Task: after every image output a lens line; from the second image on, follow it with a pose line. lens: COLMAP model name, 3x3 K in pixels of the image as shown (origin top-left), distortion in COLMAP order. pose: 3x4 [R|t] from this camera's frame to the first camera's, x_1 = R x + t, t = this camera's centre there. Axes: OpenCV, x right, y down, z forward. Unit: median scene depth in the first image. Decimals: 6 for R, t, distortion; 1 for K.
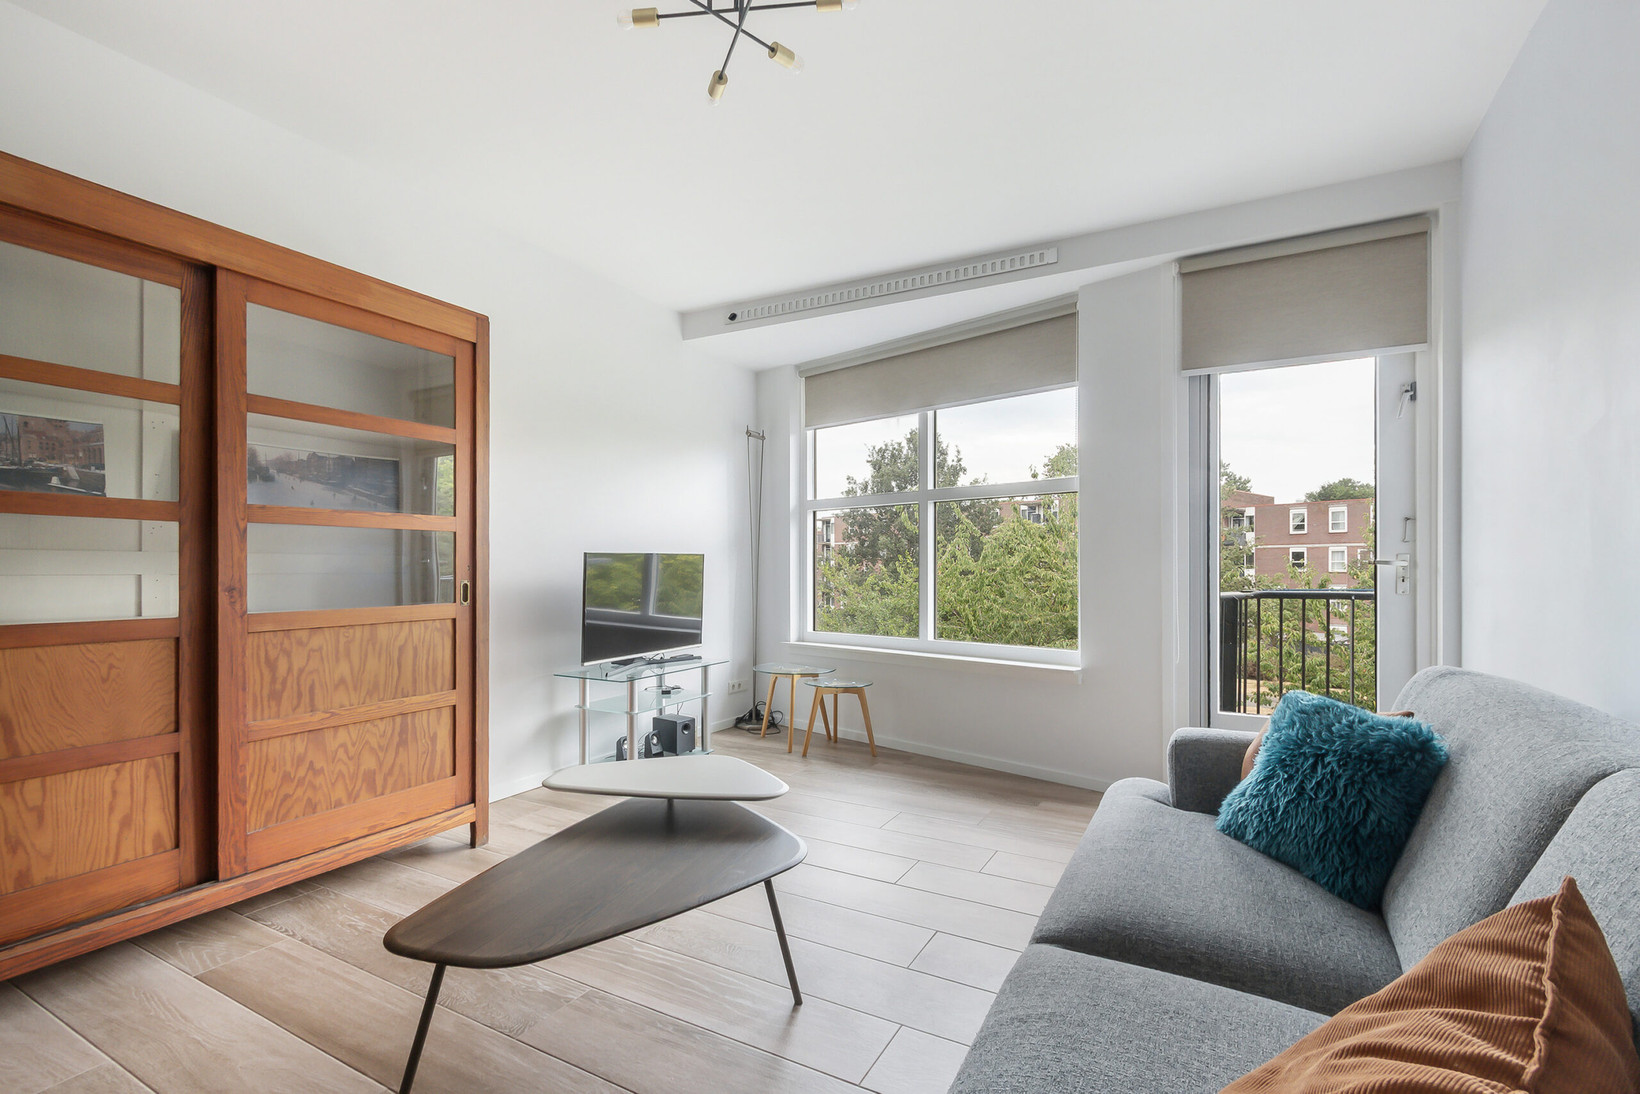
lens RADIAL K [[768.4, 0, 784.7], [0, 768.4, 559.9], [0, 0, 1]] dist [0.011584, -0.000550]
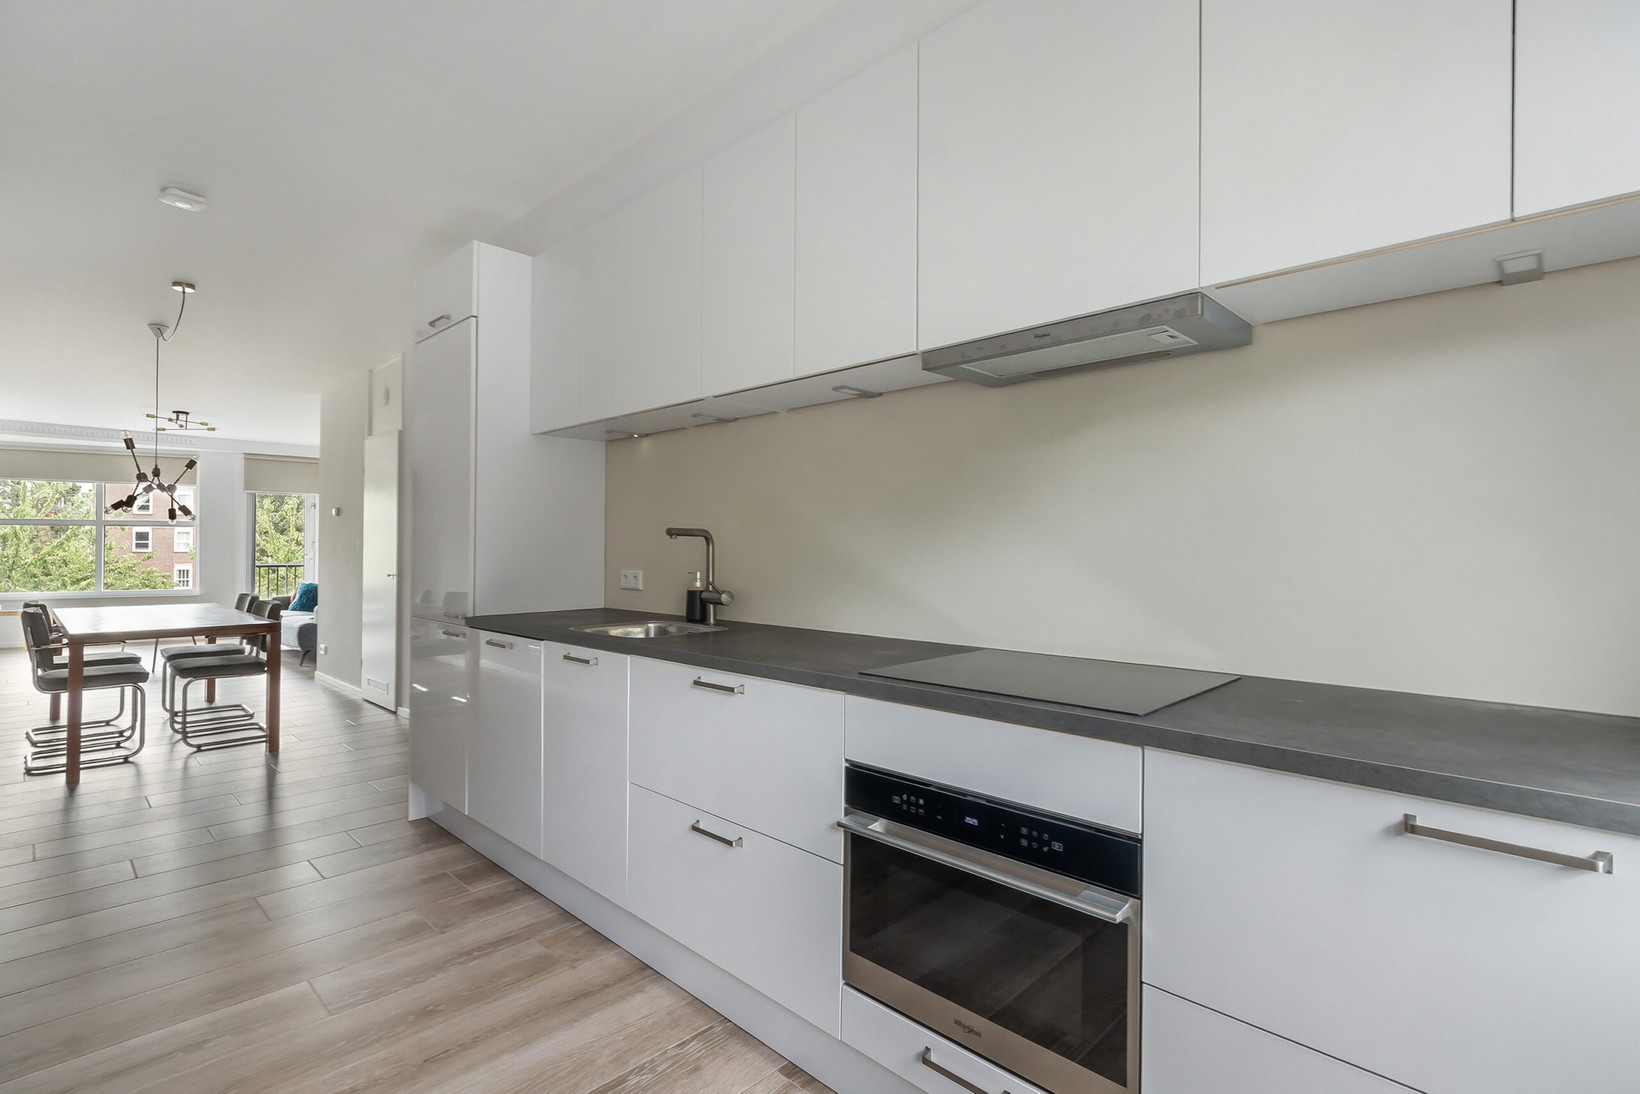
lens RADIAL K [[768.4, 0, 817.0], [0, 768.4, 538.7], [0, 0, 1]] dist [0.011584, -0.000550]
pose [[0.239904, 0.015050, 0.970680, -2.381775], [-0.016242, 0.999802, -0.011487, -0.075061], [-0.970661, -0.013010, 0.240101, -2.405870]]
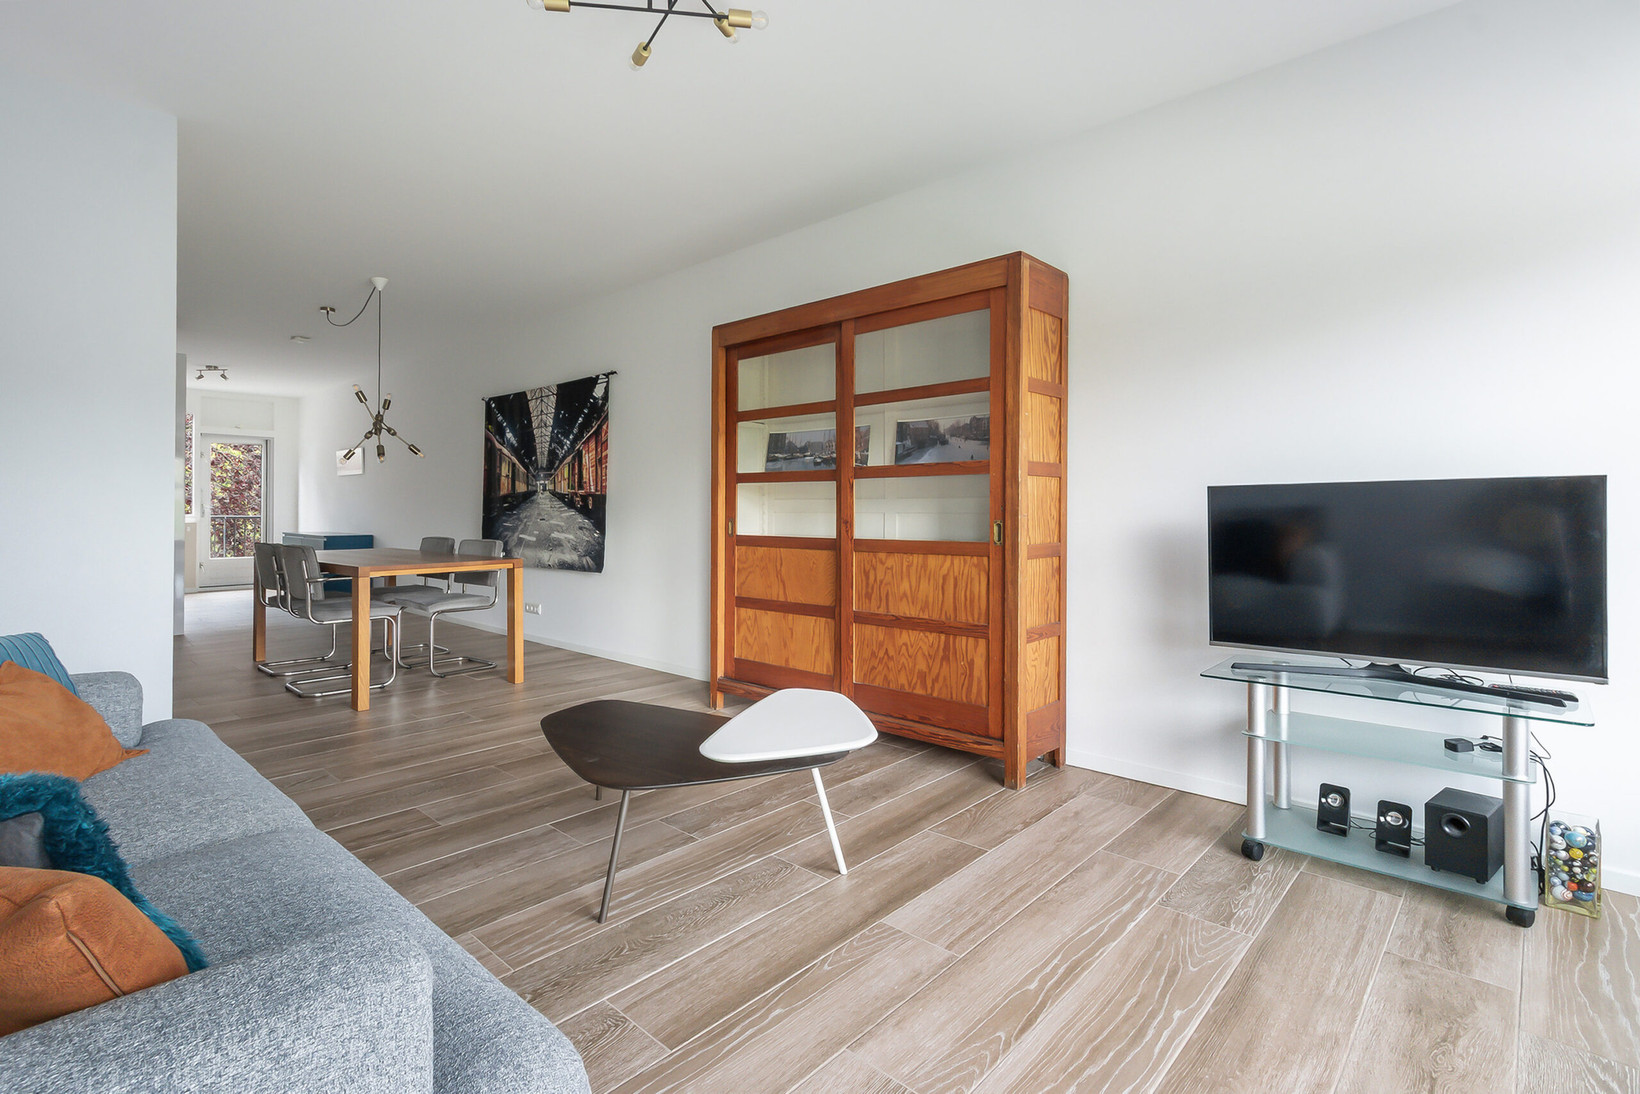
lens RADIAL K [[768.4, 0, 792.6], [0, 768.4, 499.5], [0, 0, 1]] dist [0.011584, -0.000550]
pose [[-0.233490, -0.017941, -0.972194, 0.691271], [0.004793, 0.999796, -0.019602, 0.018392], [0.972347, -0.009237, -0.233357, 1.042103]]
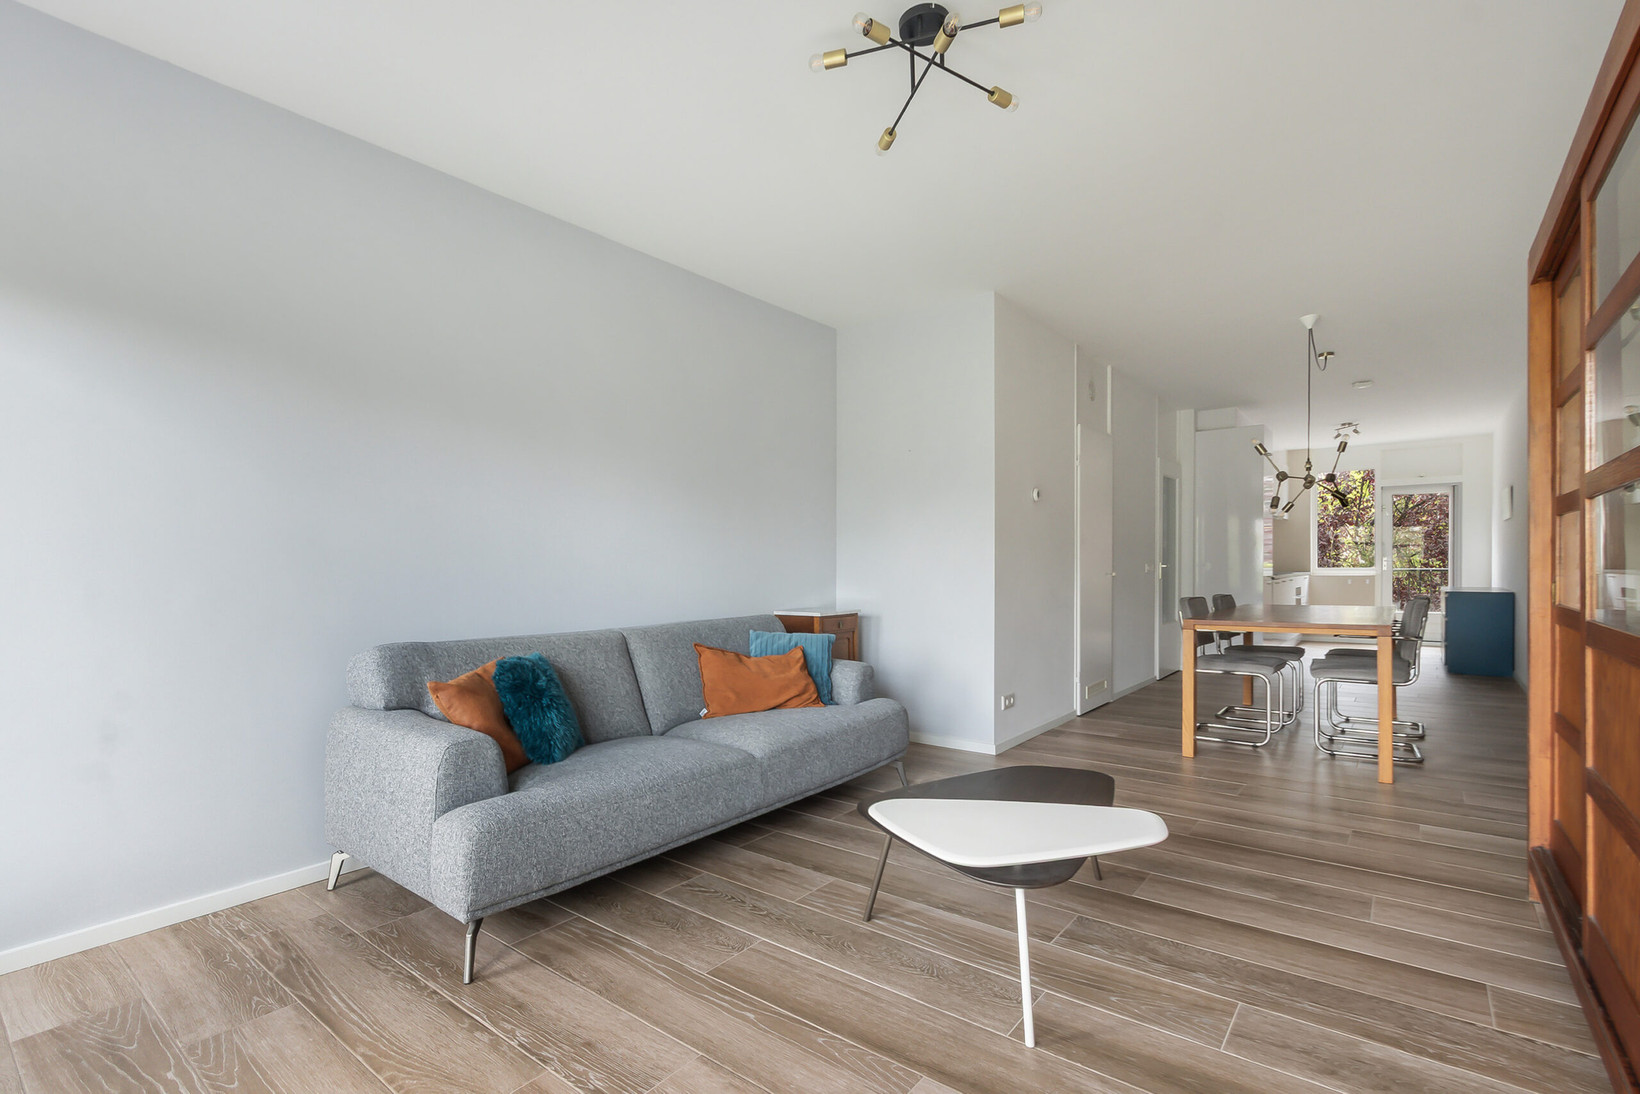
lens RADIAL K [[768.4, 0, 797.7], [0, 768.4, 574.1], [0, 0, 1]] dist [0.011584, -0.000550]
pose [[-0.988662, 0.006934, 0.149997, -0.050494], [0.006886, 0.999976, -0.000842, 0.020241], [-0.149999, 0.000201, -0.988686, 1.552760]]
